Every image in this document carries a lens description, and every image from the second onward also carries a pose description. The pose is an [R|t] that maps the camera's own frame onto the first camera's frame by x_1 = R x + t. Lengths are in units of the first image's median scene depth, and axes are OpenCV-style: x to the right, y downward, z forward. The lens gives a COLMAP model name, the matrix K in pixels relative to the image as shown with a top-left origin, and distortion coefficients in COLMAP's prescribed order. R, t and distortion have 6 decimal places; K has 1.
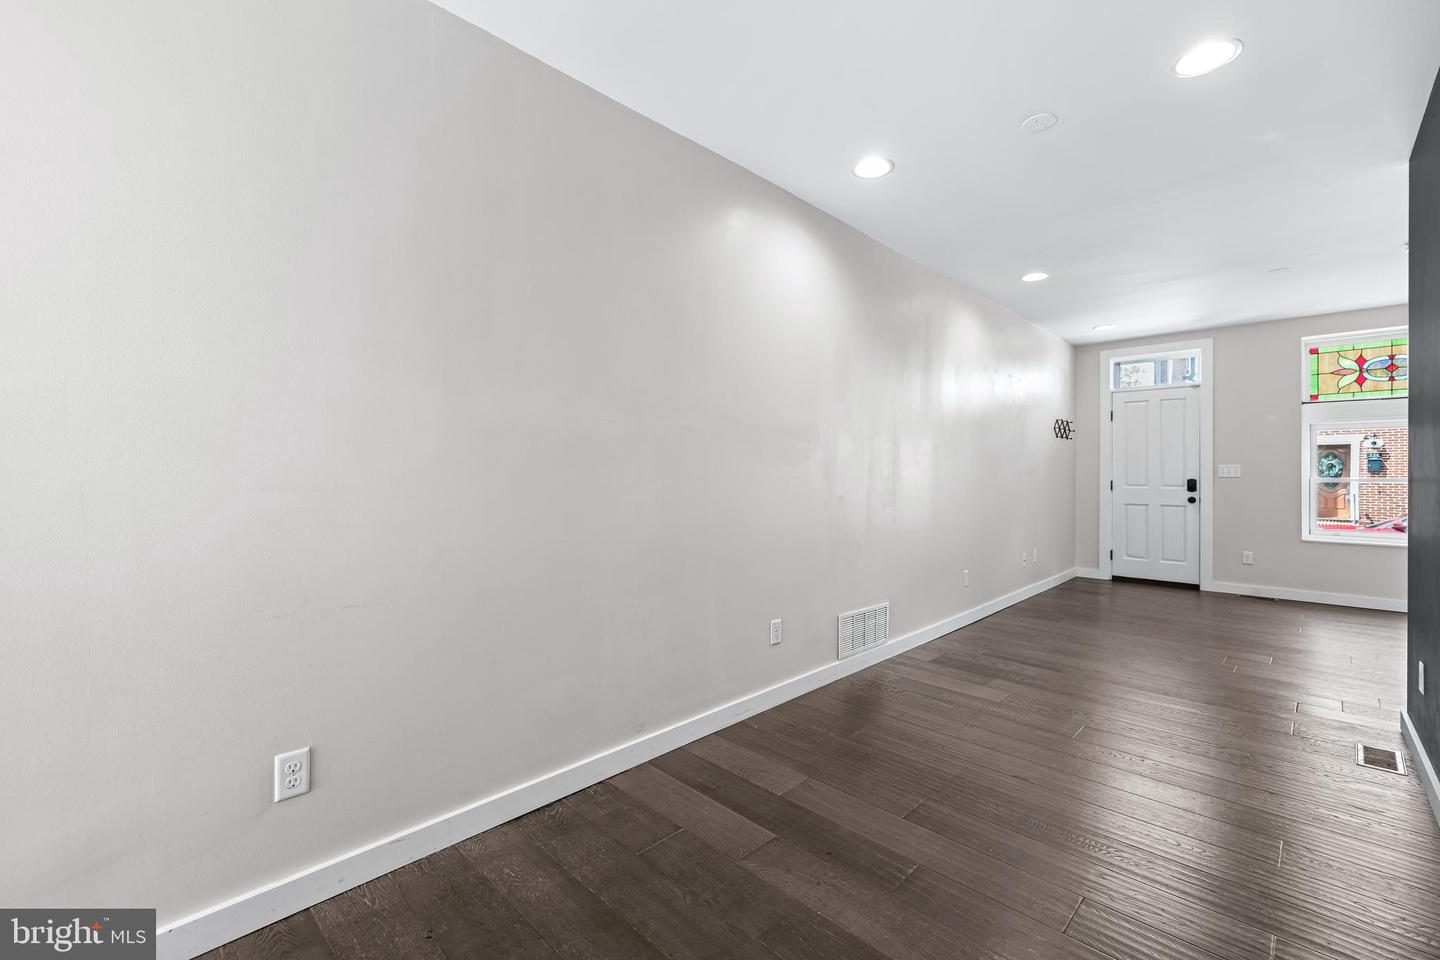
lens RADIAL K [[611.8, 0, 723.4], [0, 611.8, 471.4], [0, 0, 1]] dist [0.000346, 0.000092]
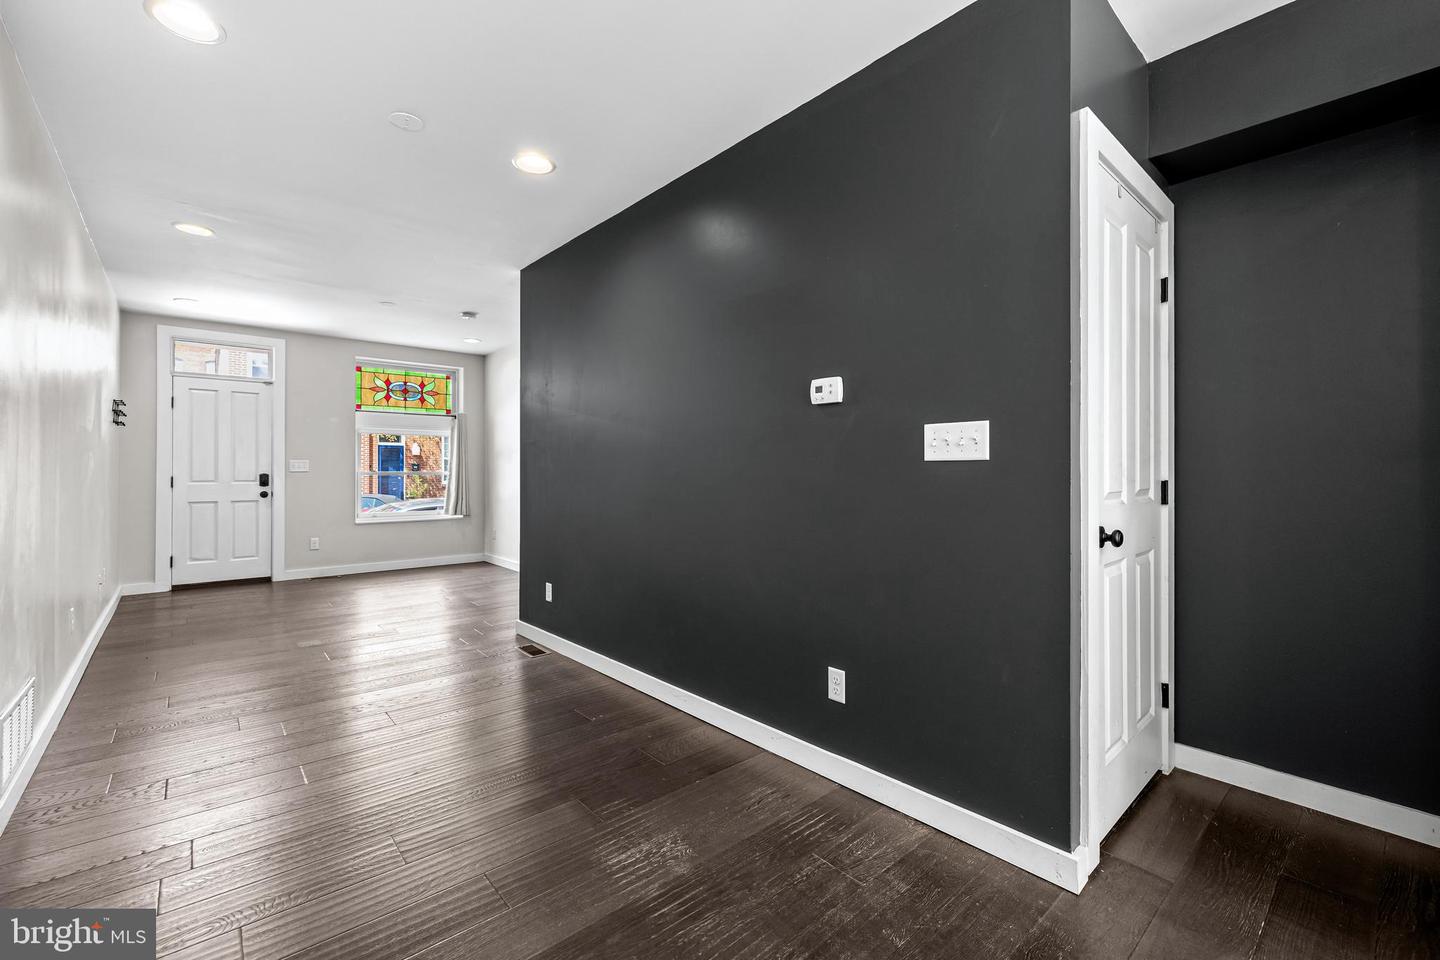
lens RADIAL K [[611.8, 0, 723.4], [0, 611.8, 471.4], [0, 0, 1]] dist [0.000346, 0.000092]
pose [[0.067859, -0.005294, 0.997681, -0.197378], [-0.001997, 0.999983, 0.005442, 0.001203], [-0.997693, -0.002362, 0.067847, 0.172409]]
